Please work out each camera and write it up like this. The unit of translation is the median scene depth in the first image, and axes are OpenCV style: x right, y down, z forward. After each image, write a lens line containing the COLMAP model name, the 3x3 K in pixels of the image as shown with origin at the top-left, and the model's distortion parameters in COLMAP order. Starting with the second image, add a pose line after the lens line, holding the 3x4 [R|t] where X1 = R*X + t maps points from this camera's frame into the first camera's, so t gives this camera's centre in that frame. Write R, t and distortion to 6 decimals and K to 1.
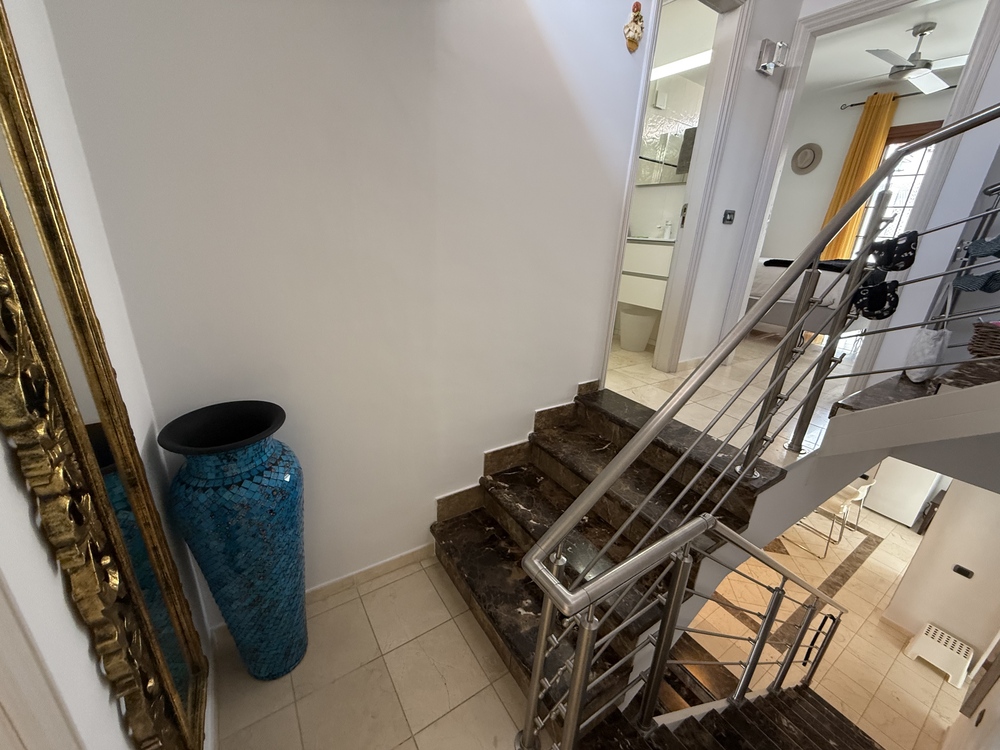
lens RADIAL K [[400.3, 0, 495.9], [0, 400.3, 374.2], [0, 0, 1]] dist [-0.000436, 0.000198]
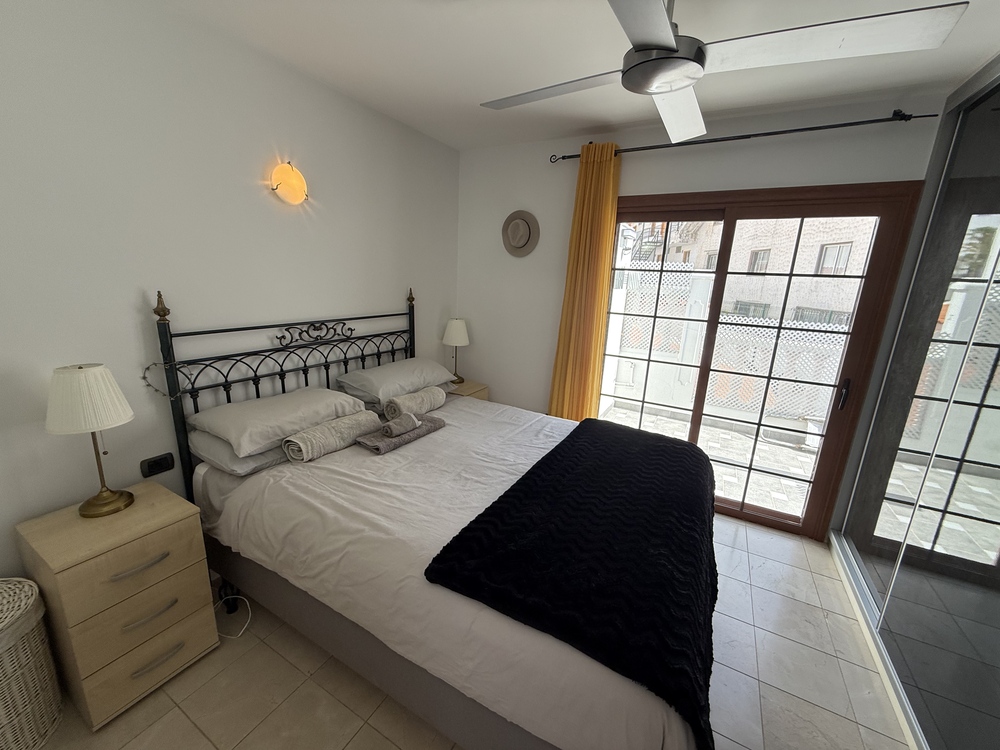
lens RADIAL K [[400.3, 0, 495.9], [0, 400.3, 374.2], [0, 0, 1]] dist [-0.000436, 0.000198]
pose [[0.880419, -0.119668, 0.458848, 0.496480], [0.159025, 0.986109, -0.047953, -0.344004], [-0.446736, 0.115187, 0.887220, 0.562418]]
